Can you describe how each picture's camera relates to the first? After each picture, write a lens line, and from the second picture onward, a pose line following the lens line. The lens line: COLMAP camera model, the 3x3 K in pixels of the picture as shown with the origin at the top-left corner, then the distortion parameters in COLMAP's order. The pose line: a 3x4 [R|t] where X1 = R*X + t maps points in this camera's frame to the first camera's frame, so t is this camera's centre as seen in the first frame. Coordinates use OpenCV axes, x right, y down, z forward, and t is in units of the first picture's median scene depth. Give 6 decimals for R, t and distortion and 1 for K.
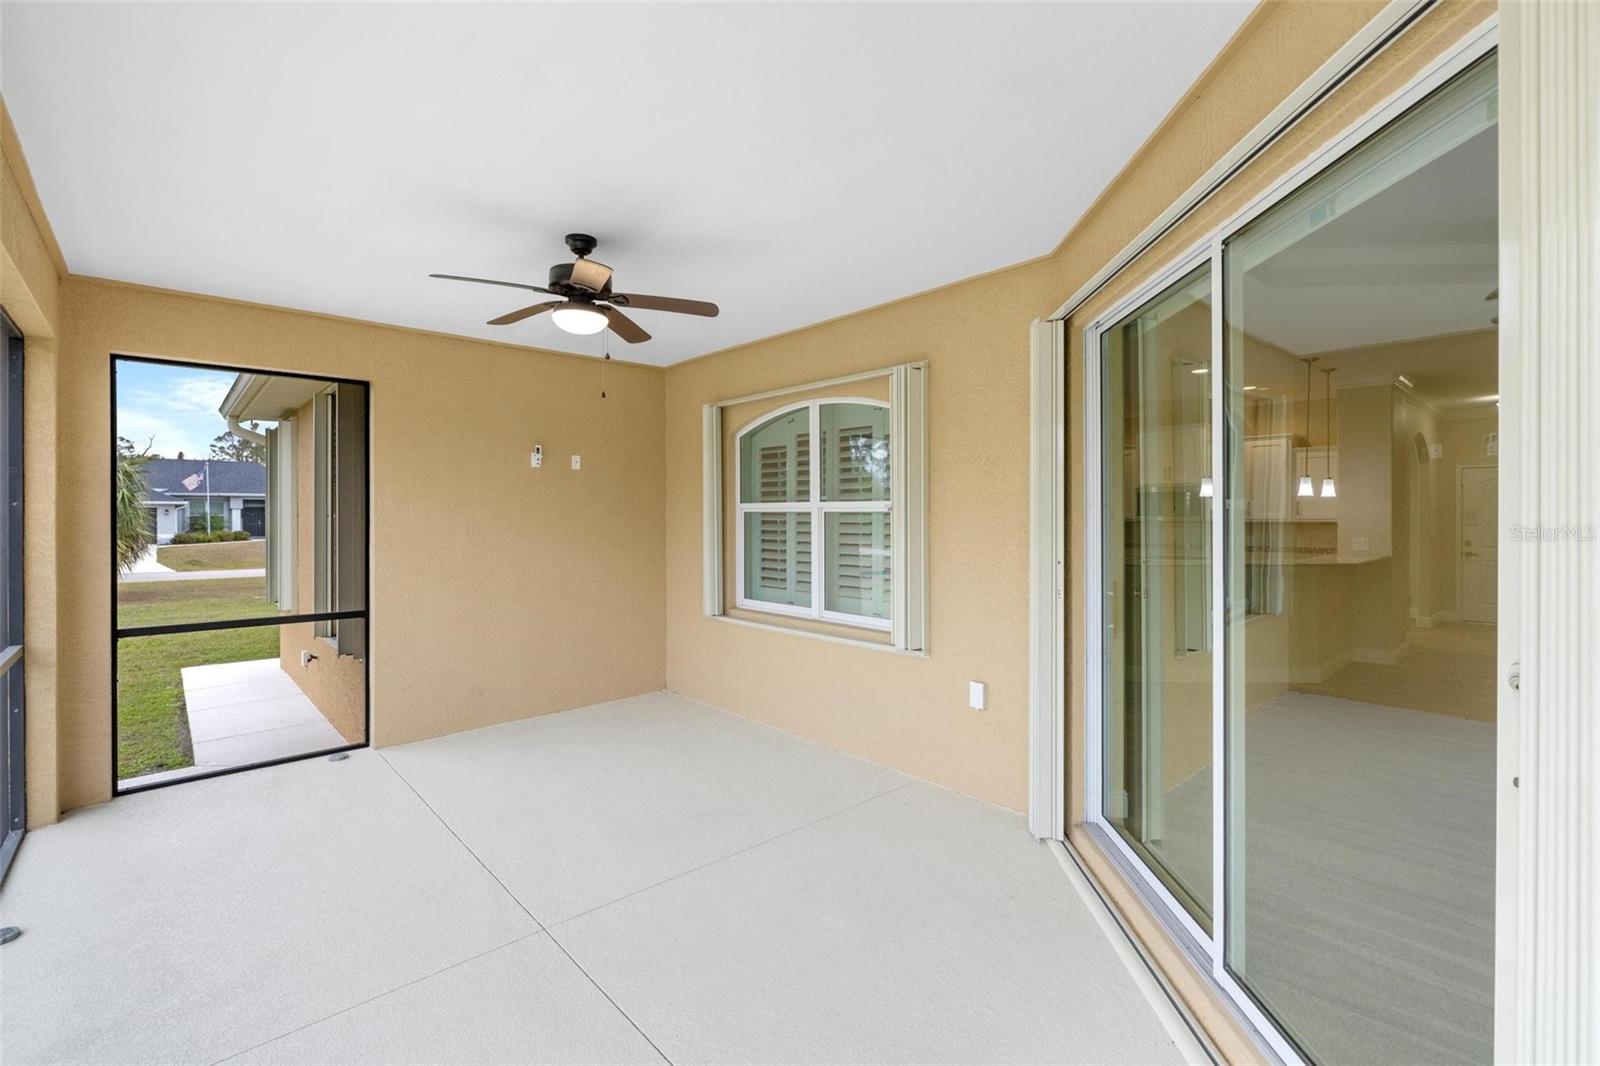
lens RADIAL K [[714.2, 0, 810.2], [0, 714.2, 518.3], [0, 0, 1]] dist [-0.004740, -0.000082]
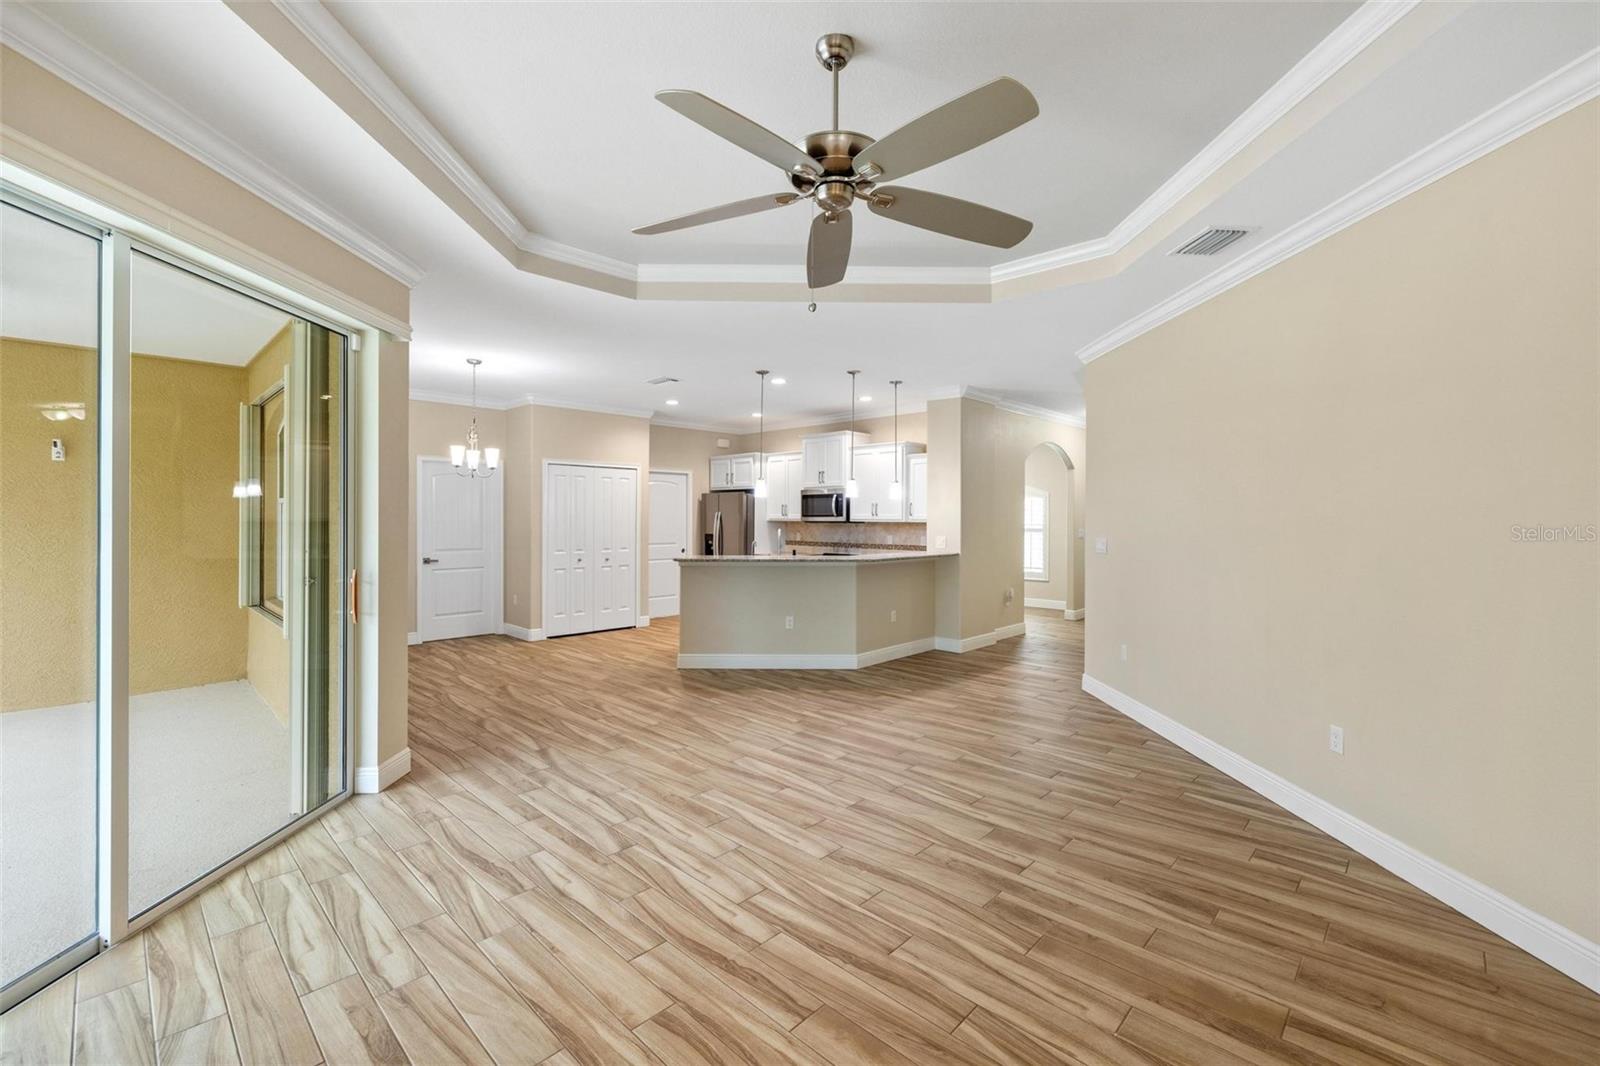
lens RADIAL K [[672.4, 0, 806.0], [0, 672.4, 518.5], [0, 0, 1]] dist [-0.000611, 0.000133]
pose [[0.997880, 0.008757, 0.064487, 0.509058], [-0.008585, 0.999959, -0.002948, 0.004251], [-0.064510, 0.002389, 0.997914, -0.019728]]
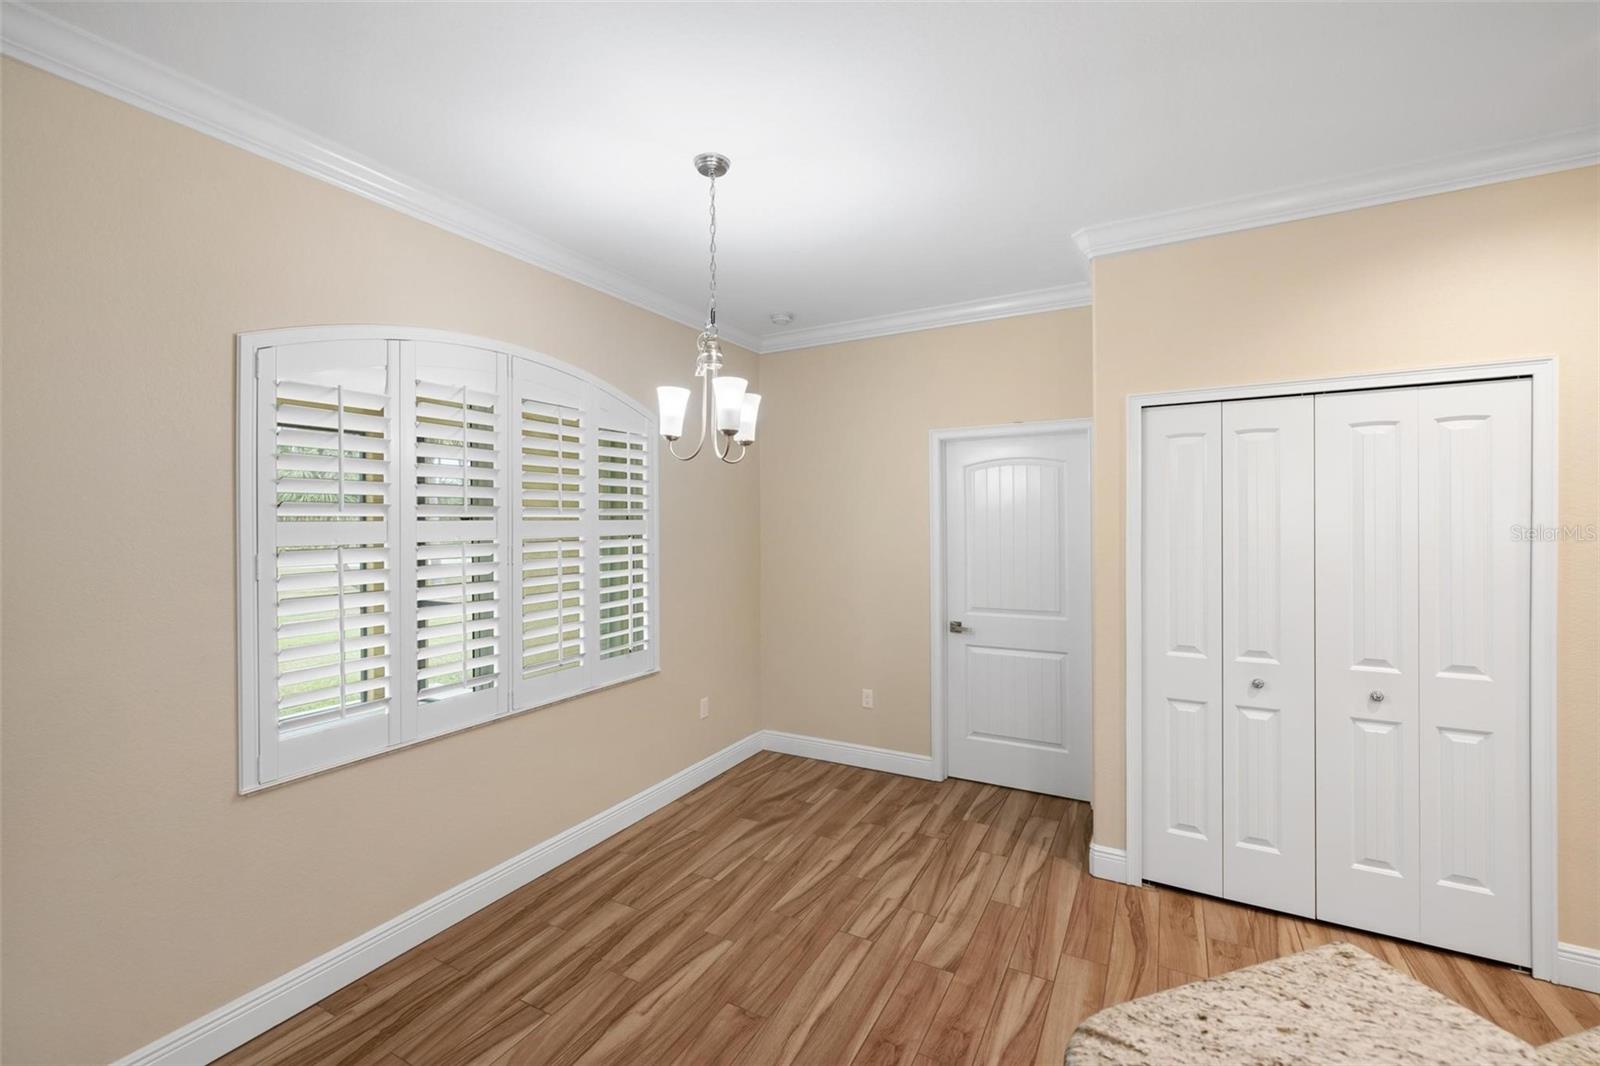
lens RADIAL K [[668.0, 0, 803.0], [0, 668.0, 525.3], [0, 0, 1]] dist [-0.001745, -0.000302]
pose [[0.318971, 0.006829, -0.947740, 0.470381], [0.002038, 0.999967, 0.007891, -0.018220], [0.947762, -0.004448, 0.318947, 0.806391]]
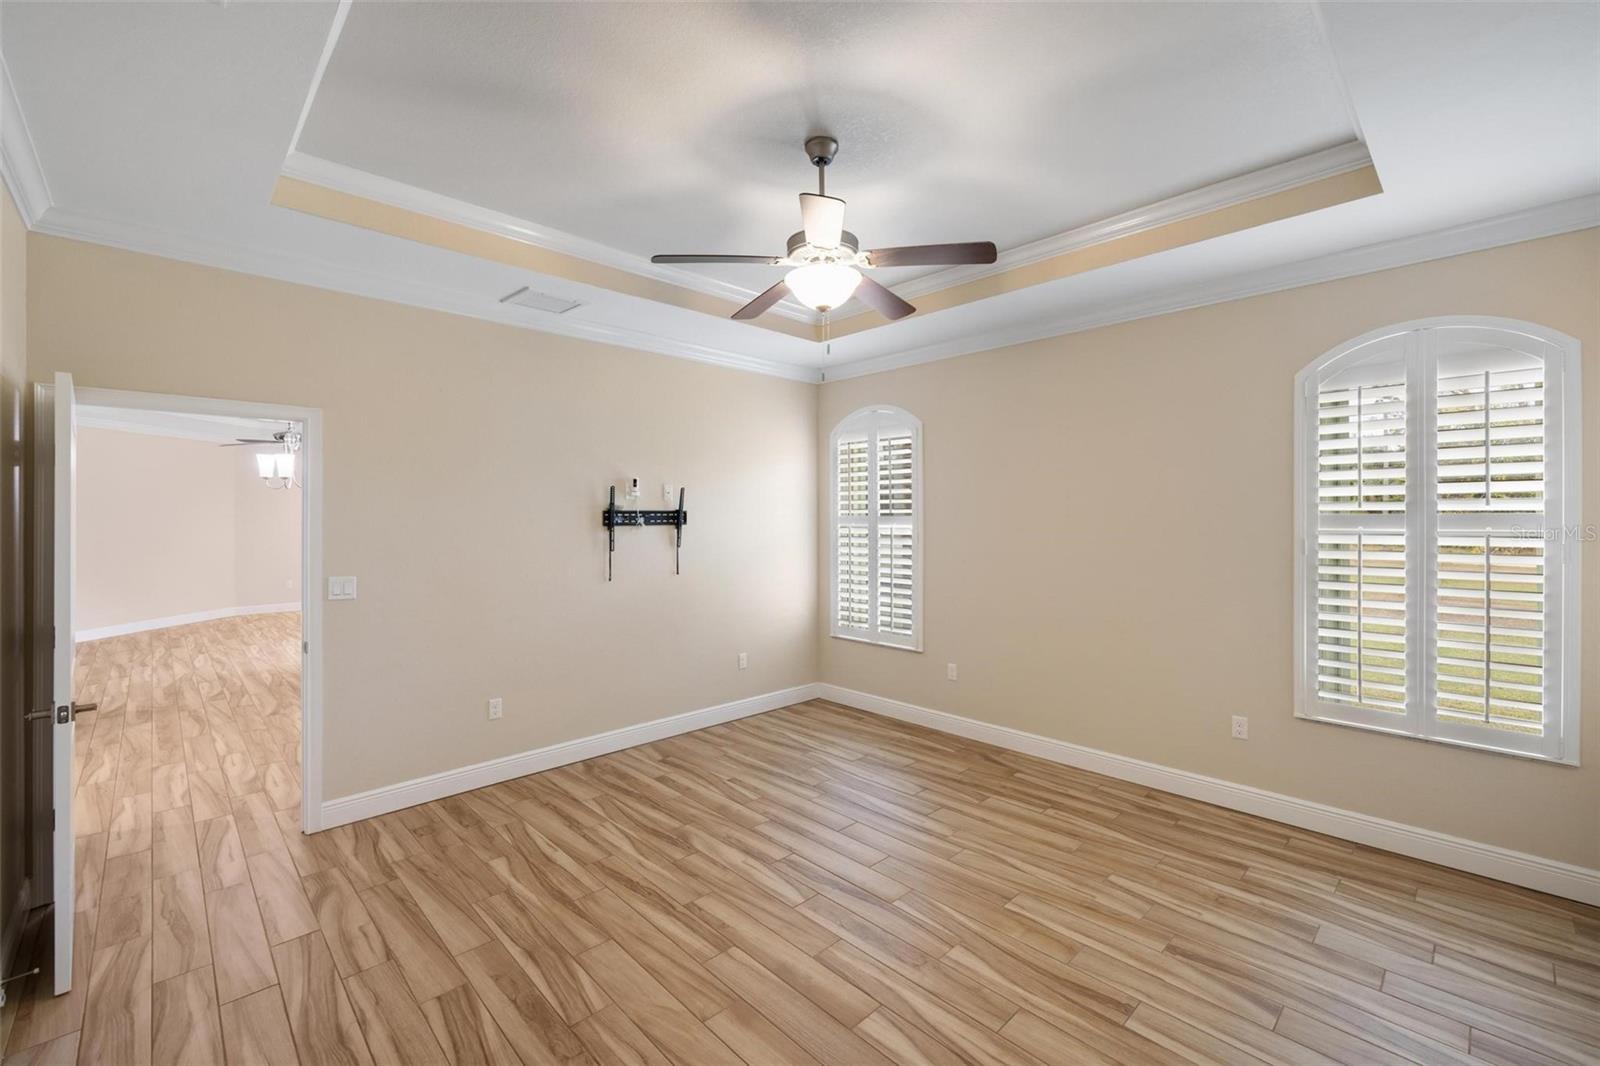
lens RADIAL K [[670.9, 0, 791.2], [0, 670.9, 514.4], [0, 0, 1]] dist [-0.000414, 0.000298]
pose [[-0.999827, 0.007306, -0.017117, -0.383823], [0.007269, 0.999971, 0.002241, -0.016107], [0.017133, 0.002117, -0.999851, 1.594079]]
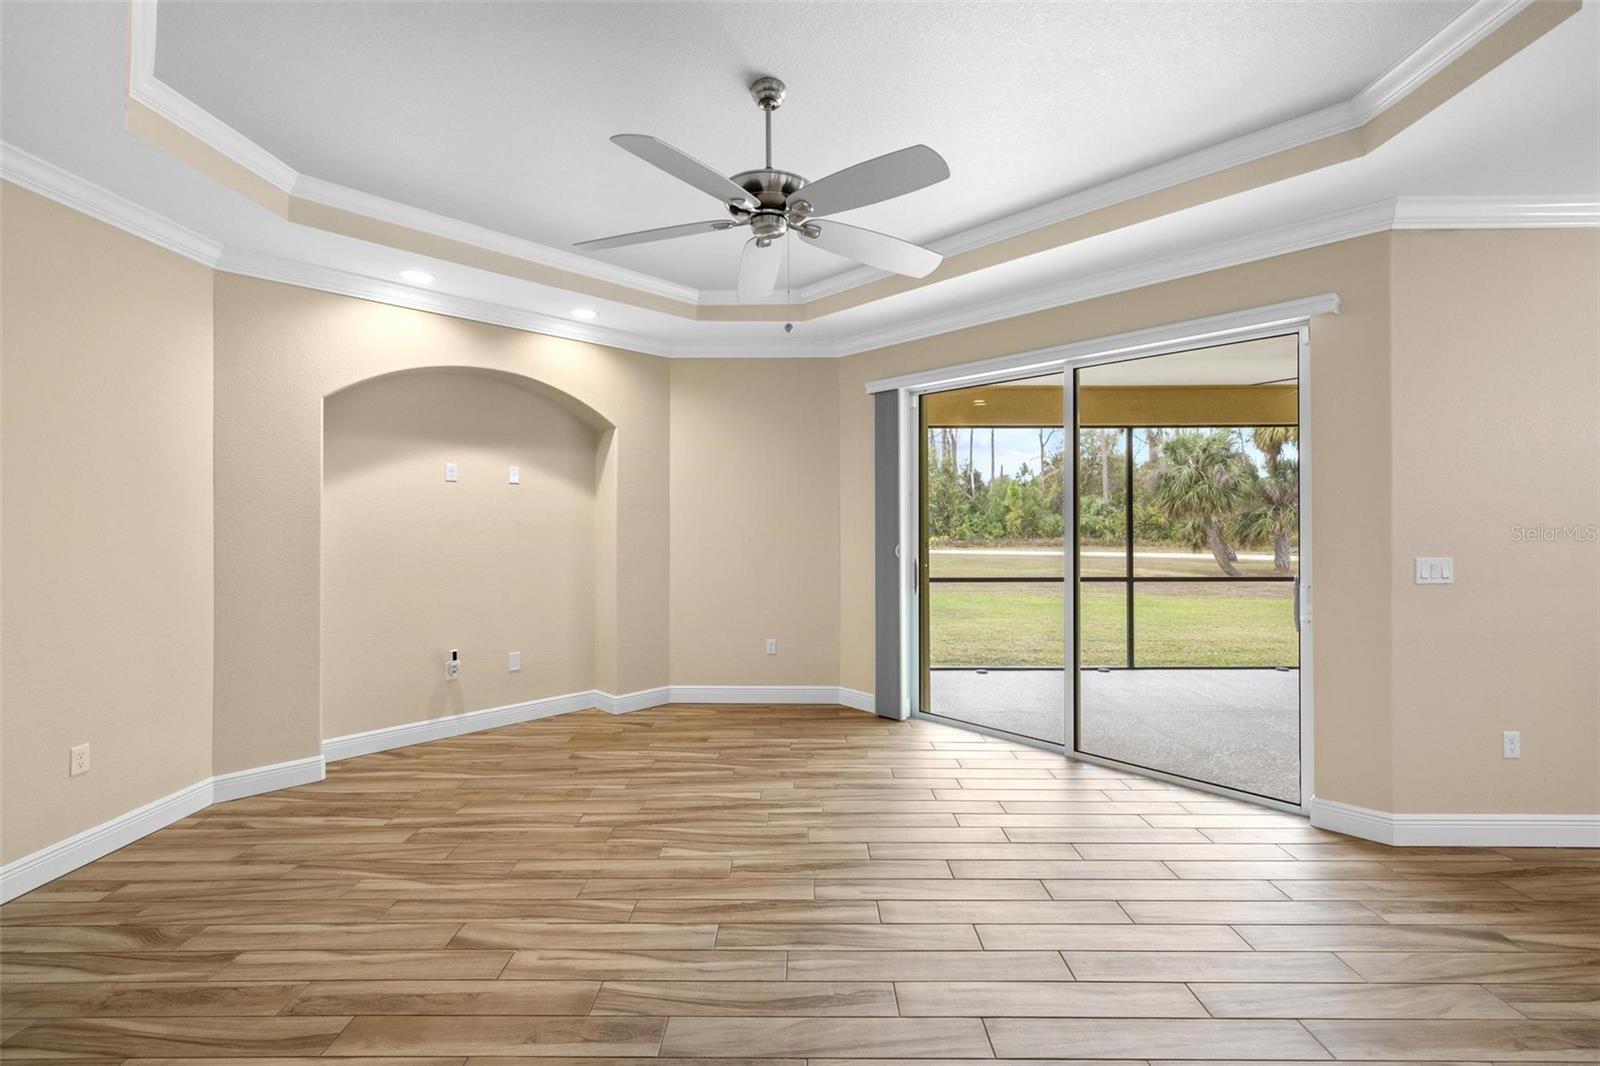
lens RADIAL K [[687.0, 0, 800.7], [0, 687.0, 521.5], [0, 0, 1]] dist [0.000911, 0.000509]
pose [[-0.682533, 0.007138, -0.730820, 0.799722], [0.003196, 0.999972, 0.006782, 0.000280], [0.730848, 0.002294, -0.682537, 0.569702]]
